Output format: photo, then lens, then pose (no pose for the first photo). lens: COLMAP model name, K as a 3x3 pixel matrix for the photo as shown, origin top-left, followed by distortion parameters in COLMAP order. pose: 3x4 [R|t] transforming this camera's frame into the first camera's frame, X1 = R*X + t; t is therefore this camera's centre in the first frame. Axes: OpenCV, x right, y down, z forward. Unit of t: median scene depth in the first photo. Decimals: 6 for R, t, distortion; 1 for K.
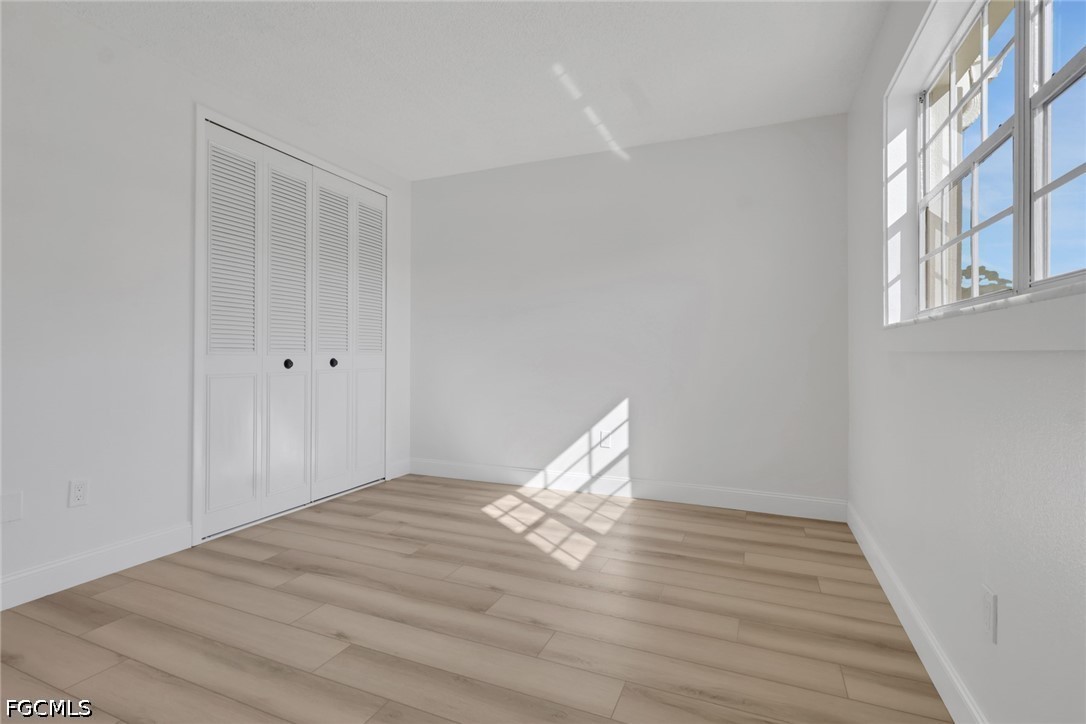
lens RADIAL K [[522.8, 0, 538.5], [0, 522.8, 359.1], [0, 0, 1]] dist [-0.002498, -0.000105]
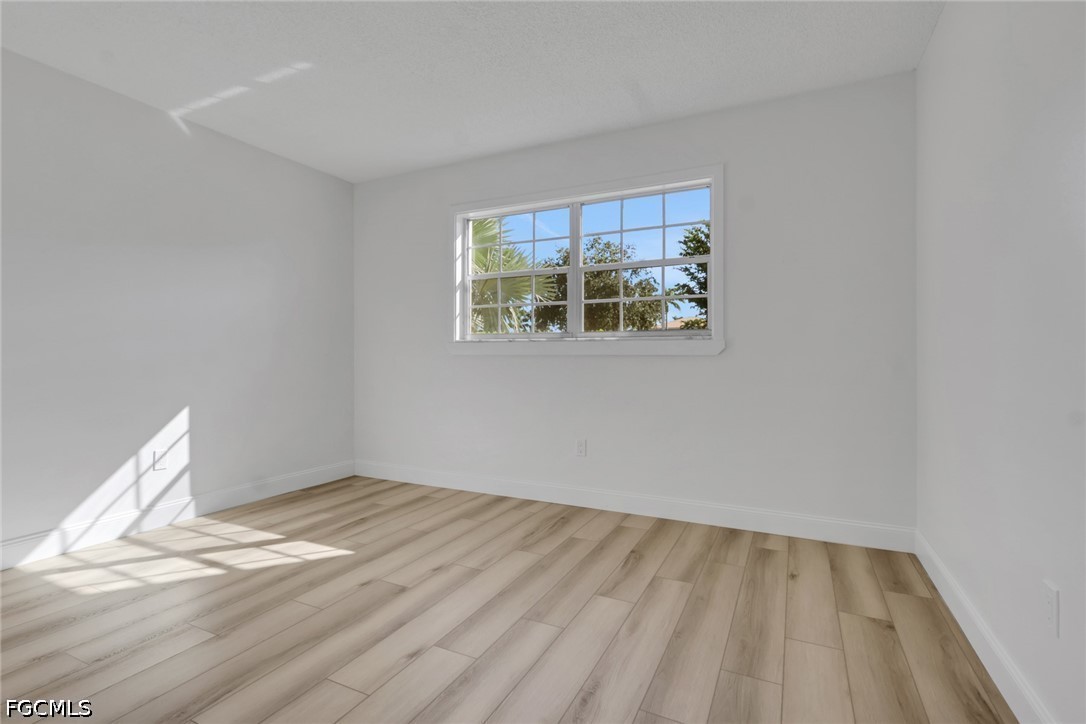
lens RADIAL K [[504.2, 0, 541.2], [0, 504.2, 366.7], [0, 0, 1]] dist [-0.001195, 0.000259]
pose [[0.060581, -0.023358, 0.997890, -0.679502], [0.009538, 0.999694, 0.022821, -0.006096], [-0.998118, 0.008136, 0.060786, 0.380853]]
